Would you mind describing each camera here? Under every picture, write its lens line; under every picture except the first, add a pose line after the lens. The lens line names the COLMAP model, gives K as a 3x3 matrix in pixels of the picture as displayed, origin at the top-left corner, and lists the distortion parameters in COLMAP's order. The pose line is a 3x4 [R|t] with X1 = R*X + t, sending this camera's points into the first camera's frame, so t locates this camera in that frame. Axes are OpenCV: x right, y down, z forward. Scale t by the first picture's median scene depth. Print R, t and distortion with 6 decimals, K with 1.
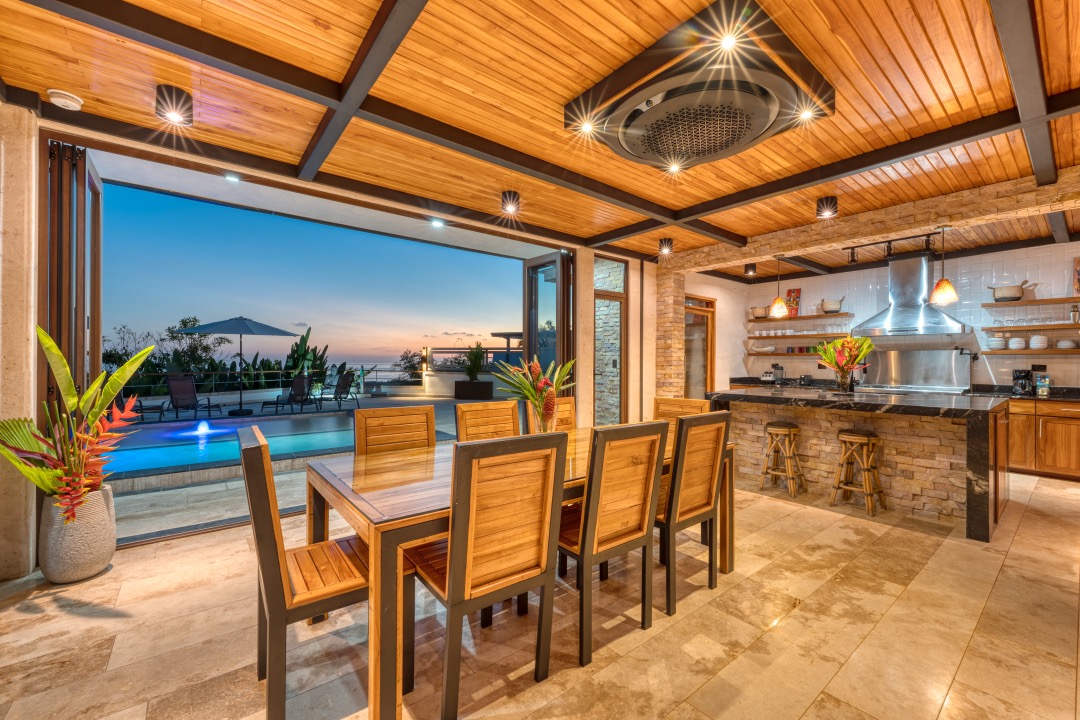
lens RADIAL K [[444.5, 0, 540.0], [0, 444.5, 360.0], [0, 0, 1]] dist [-0.000435, -0.000111]
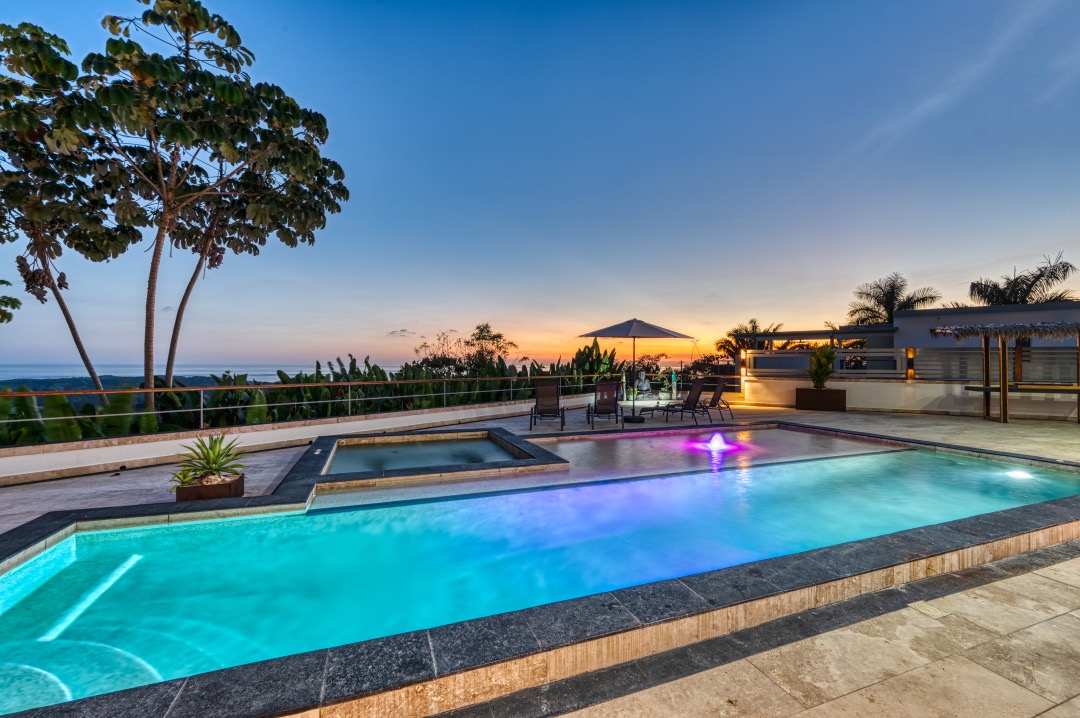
lens RADIAL K [[445.4, 0, 539.8], [0, 445.4, 346.2], [0, 0, 1]] dist [0.000062, -0.000003]
pose [[0.953736, -0.010102, -0.300477, -1.096731], [-0.001086, 0.999313, -0.037043, -0.005619], [0.300645, 0.035656, 0.953070, 0.045267]]
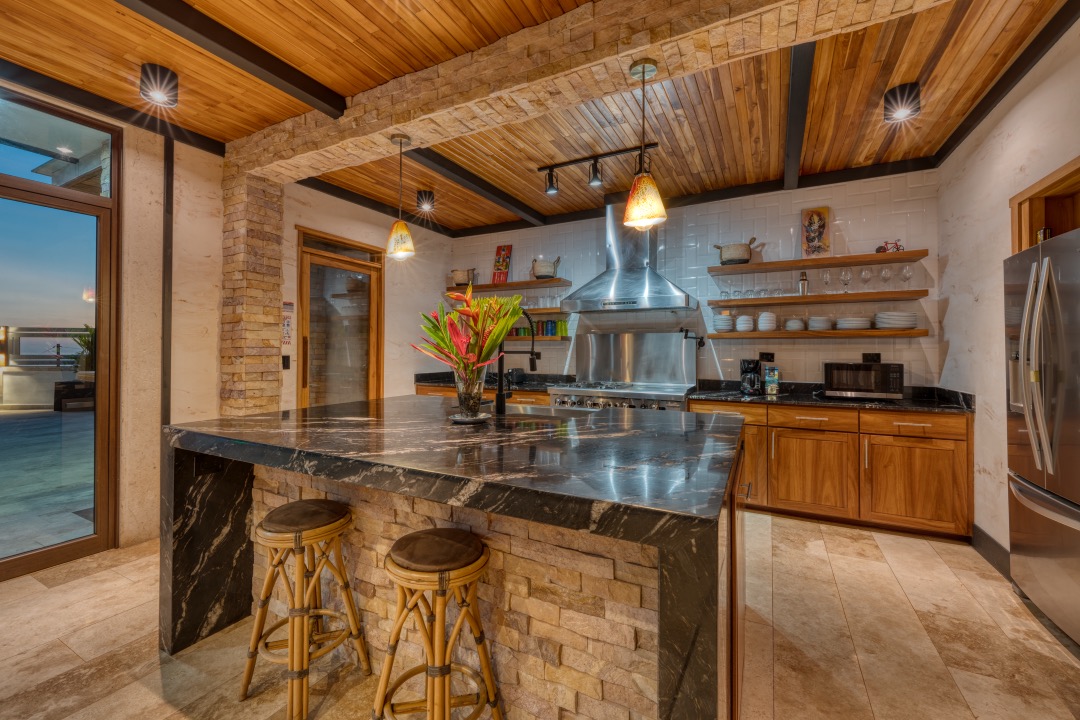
lens RADIAL K [[445.4, 0, 539.8], [0, 445.4, 347.2], [0, 0, 1]] dist [0.000062, -0.000003]
pose [[0.914879, 0.001319, 0.403726, 0.463967], [0.000588, 0.999989, -0.004598, 0.004815], [-0.403728, 0.004444, 0.914868, 0.460091]]
